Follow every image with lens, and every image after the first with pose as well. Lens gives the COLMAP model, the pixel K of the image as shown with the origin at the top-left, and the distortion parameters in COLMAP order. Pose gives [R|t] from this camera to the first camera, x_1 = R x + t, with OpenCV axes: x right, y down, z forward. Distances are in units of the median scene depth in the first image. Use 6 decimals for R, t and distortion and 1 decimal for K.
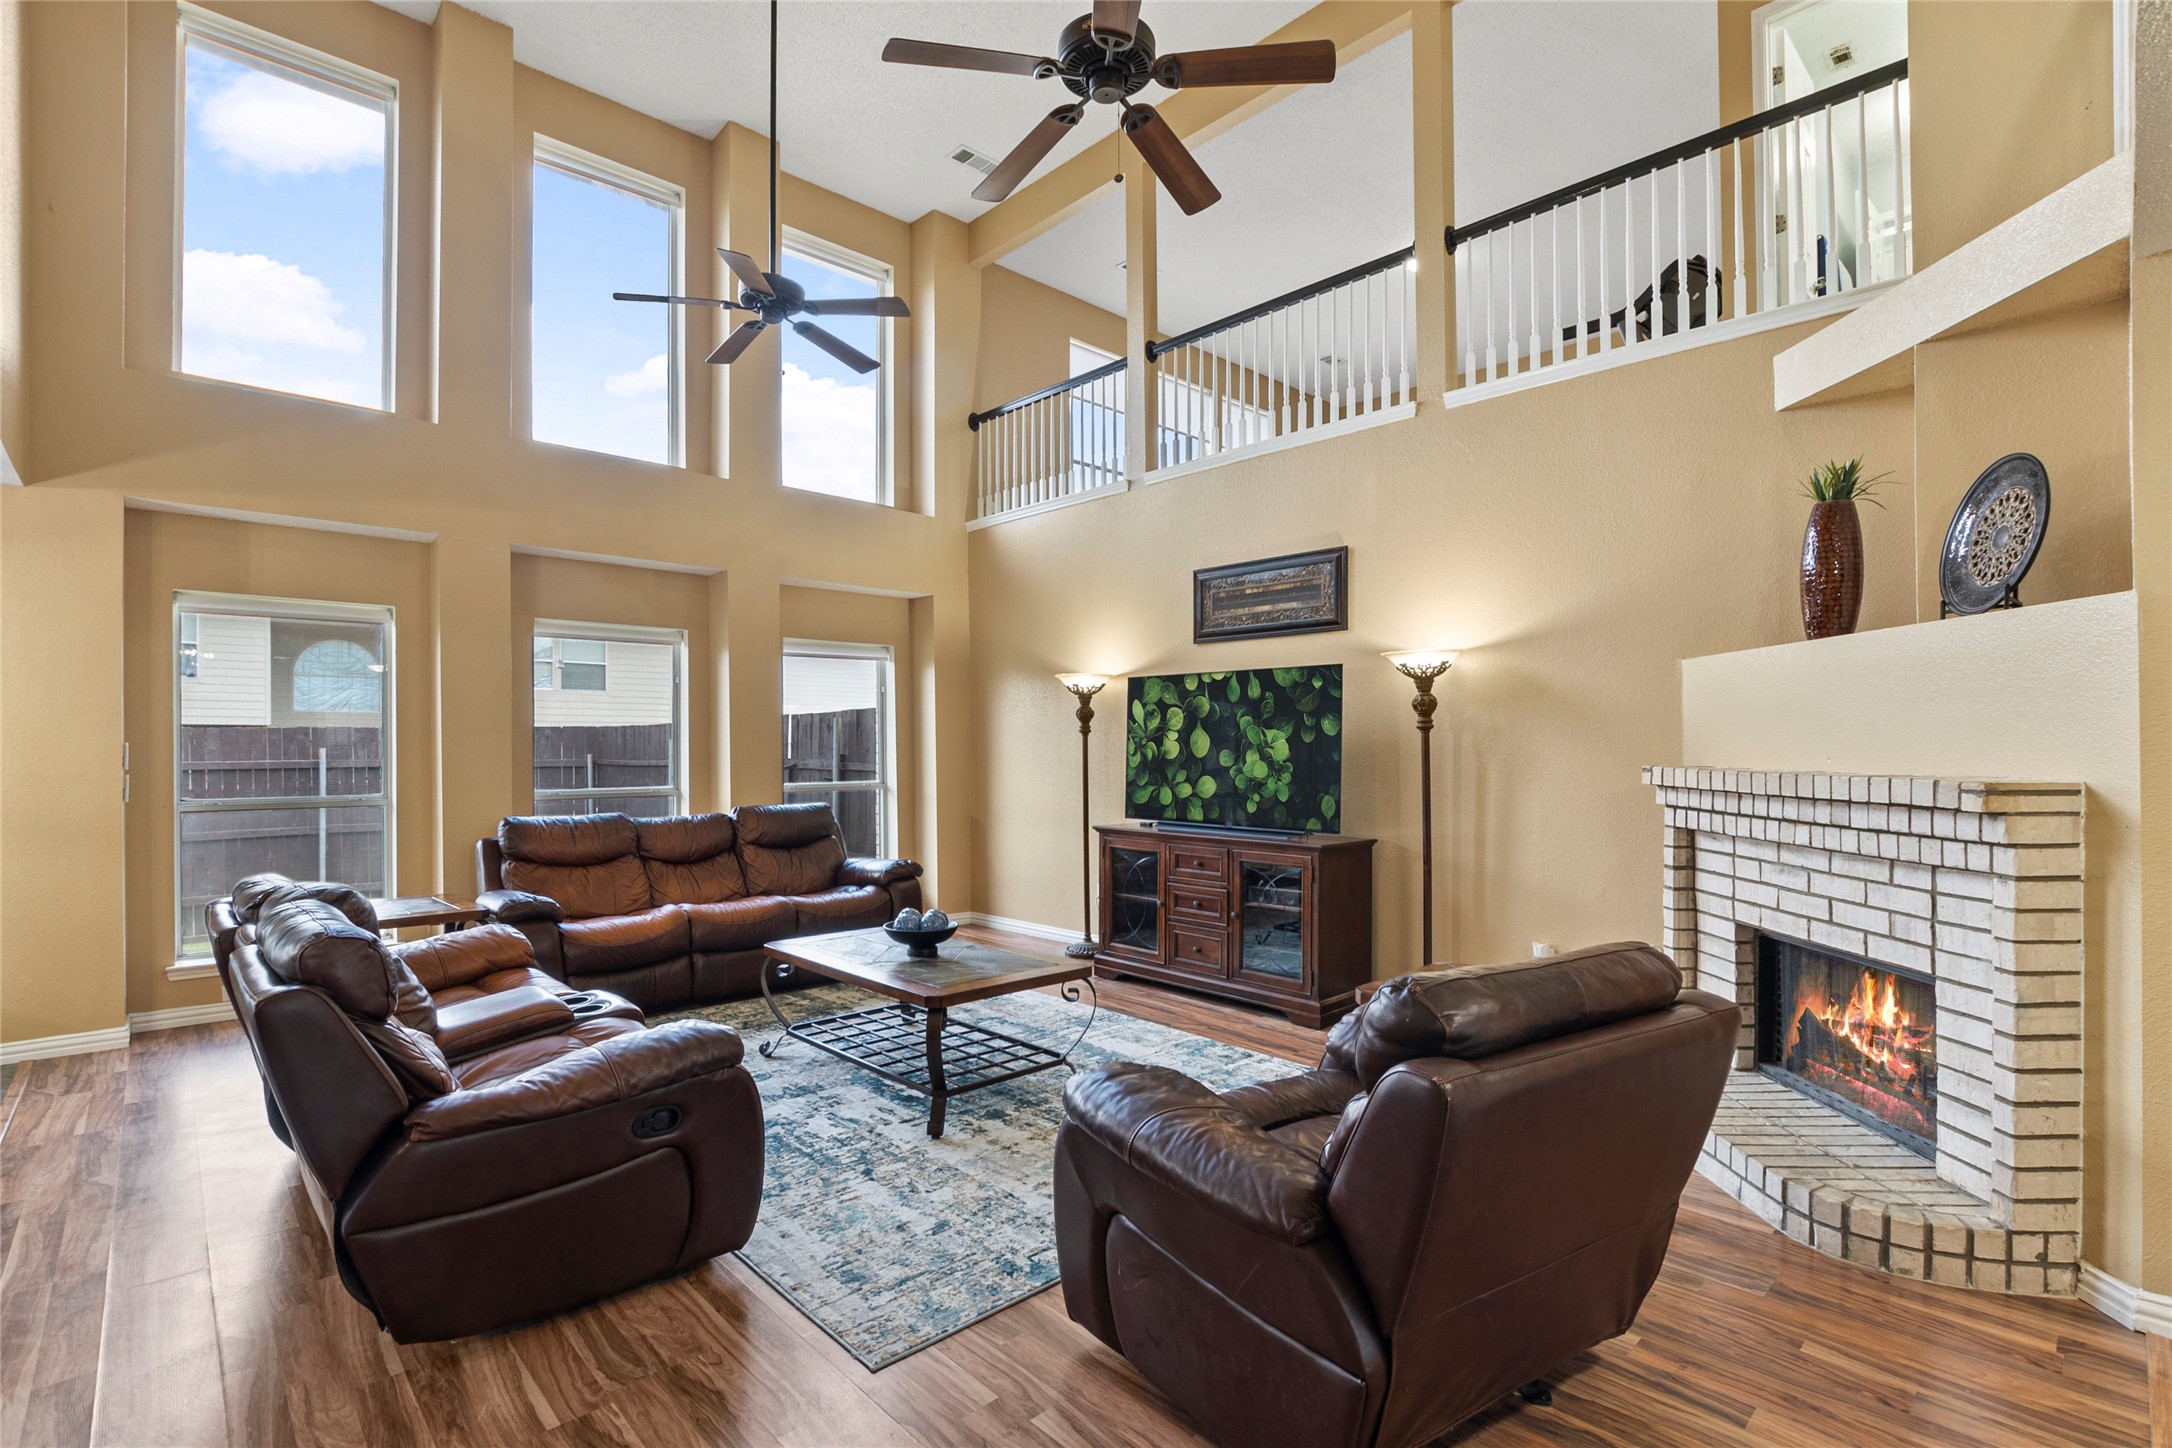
lens RADIAL K [[1056.5, 0, 1083.3], [0, 1056.5, 729.5], [0, 0, 1]] dist [-0.000711, -0.000013]
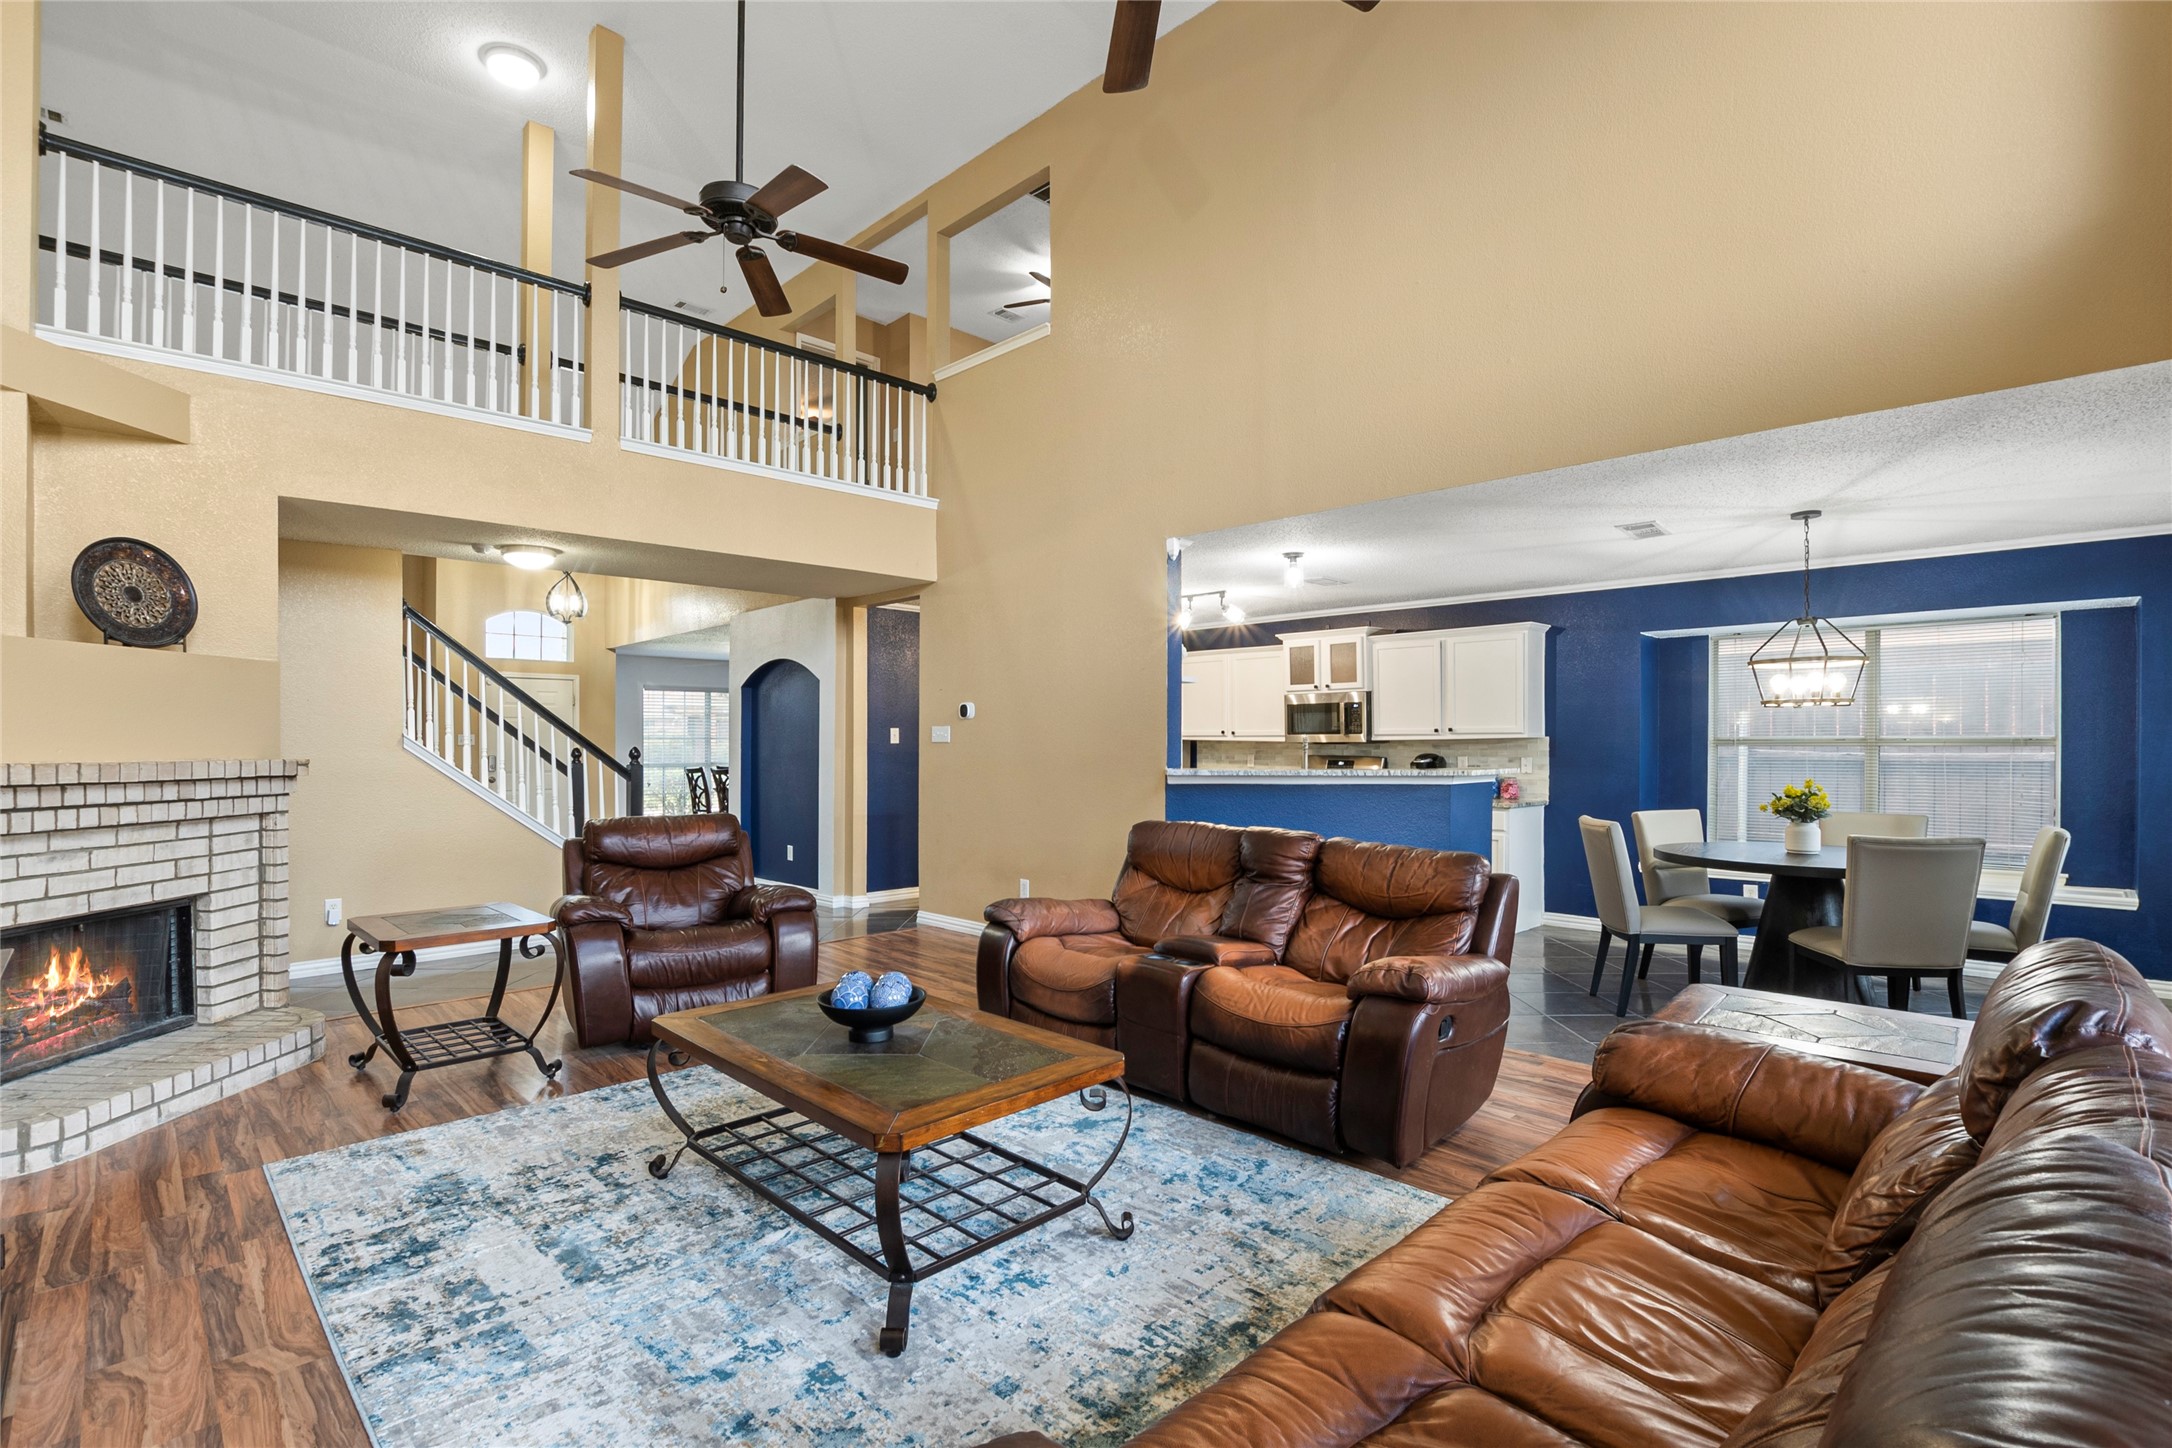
lens RADIAL K [[990.9, 0, 1089.7], [0, 990.9, 748.7], [0, 0, 1]] dist [-0.013484, 0.000177]
pose [[-0.999360, 0.002947, -0.035662, -0.211239], [0.003402, 0.999914, -0.012689, 0.026669], [0.035621, -0.012803, -0.999283, 1.288498]]
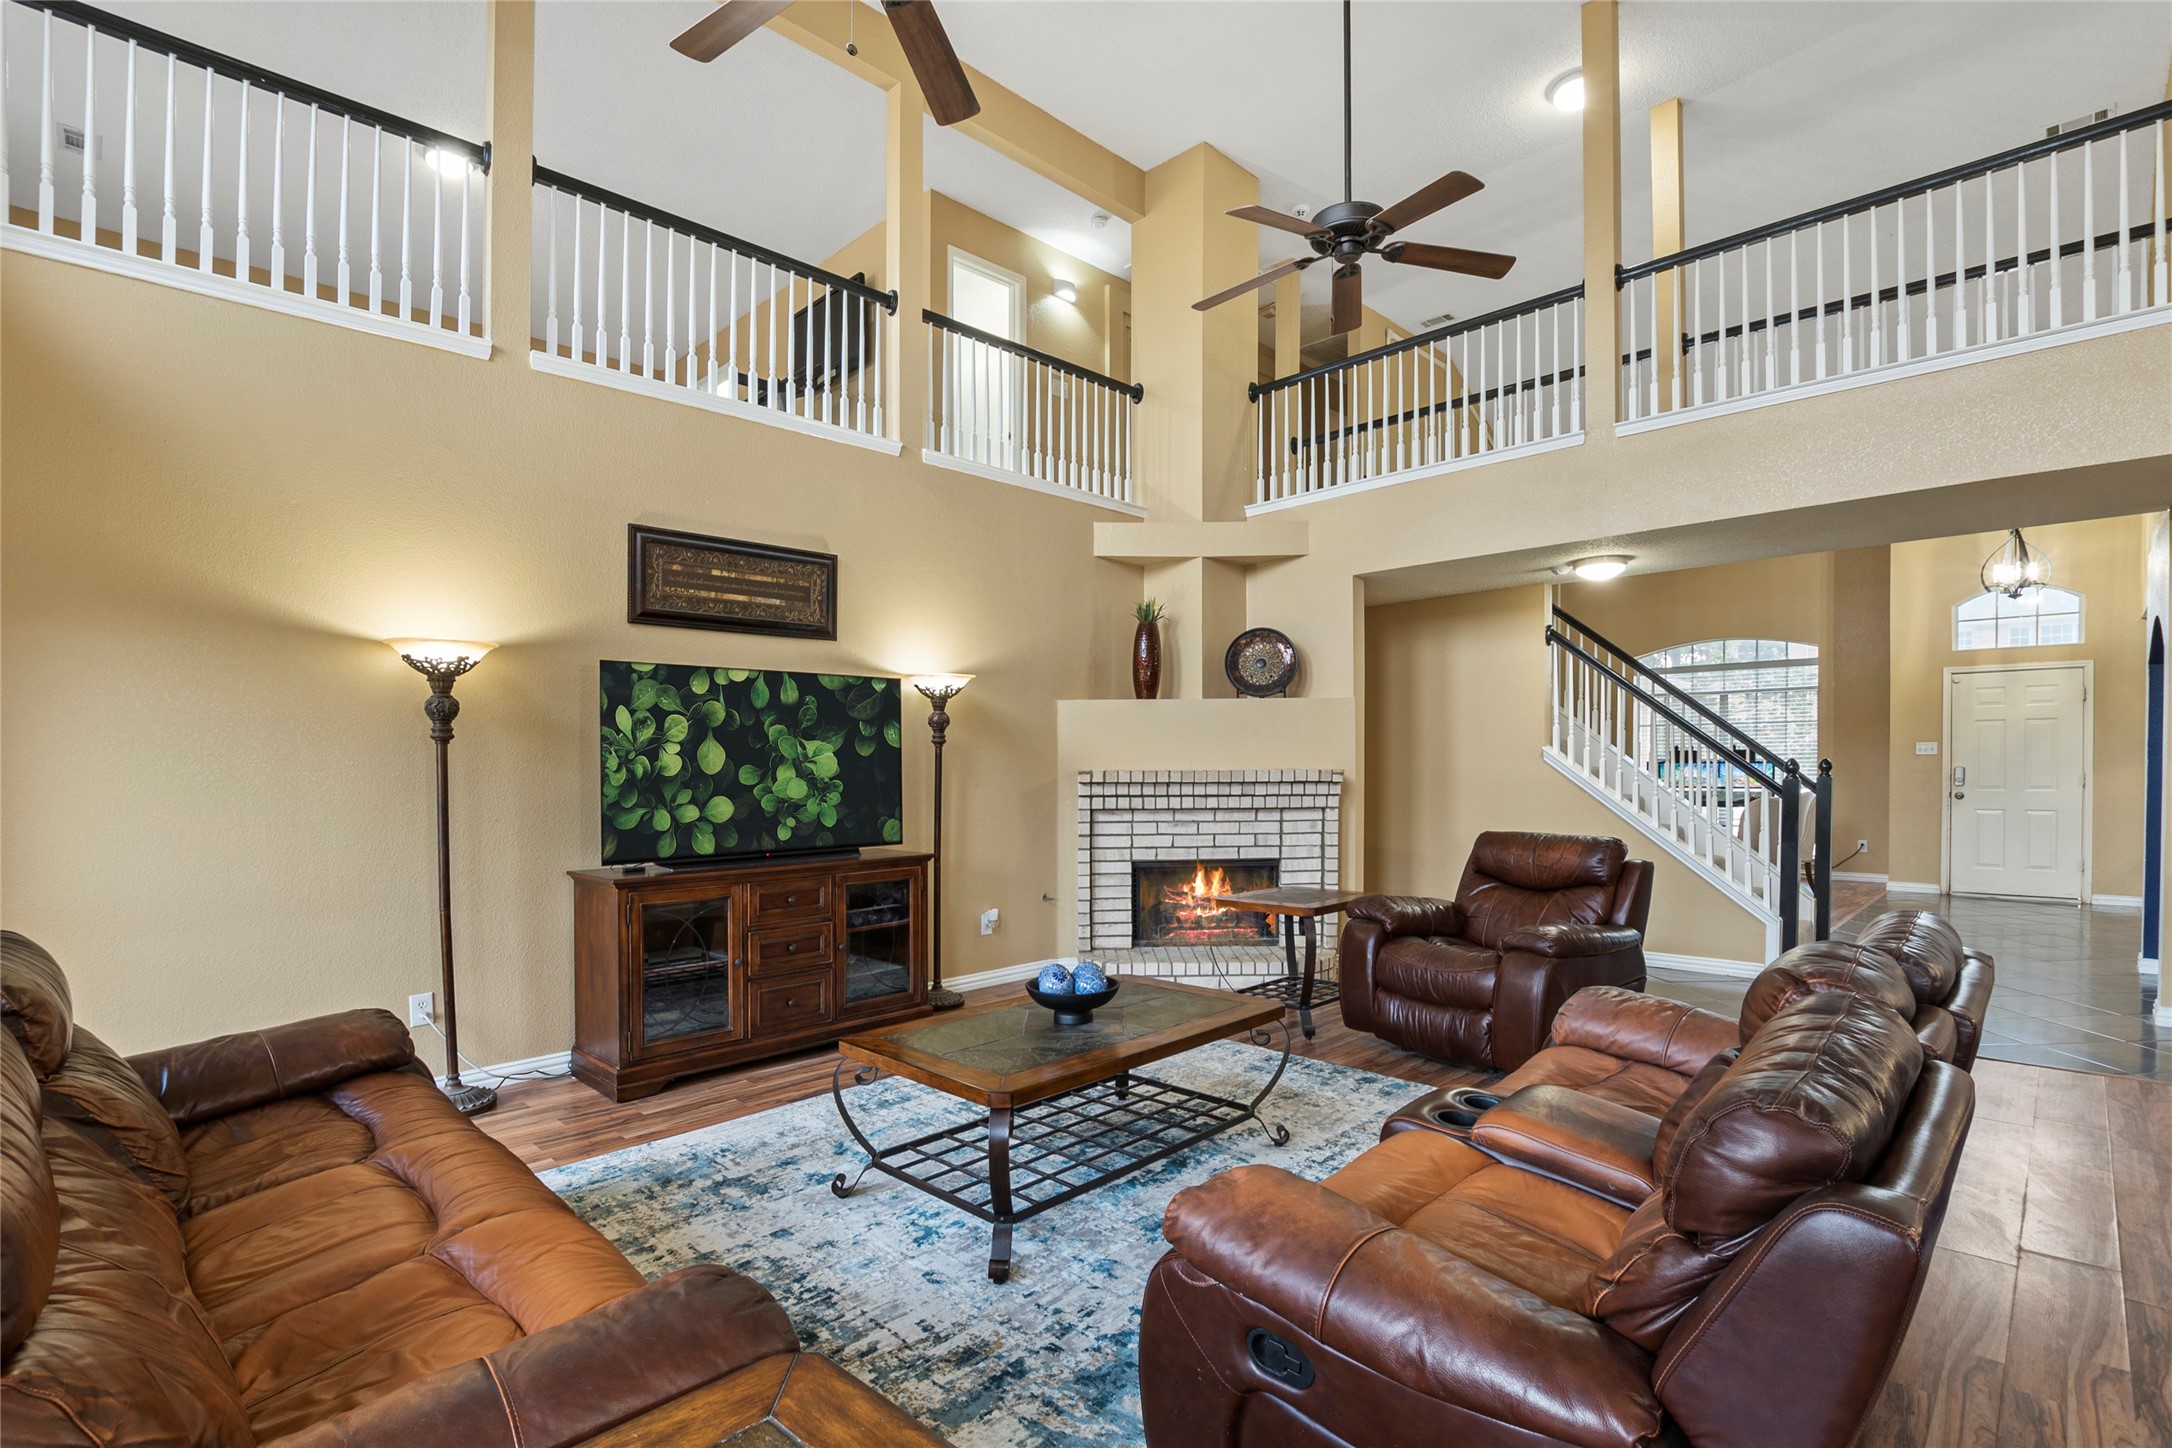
lens RADIAL K [[1035.9, 0, 1085.2], [0, 1035.9, 754.1], [0, 0, 1]] dist [-0.032899, 0.000246]
pose [[-0.064021, -0.000840, 0.997948, -0.712834], [-0.008618, 0.999963, 0.000289, 0.008311], [-0.997911, -0.008582, -0.064026, 0.819112]]
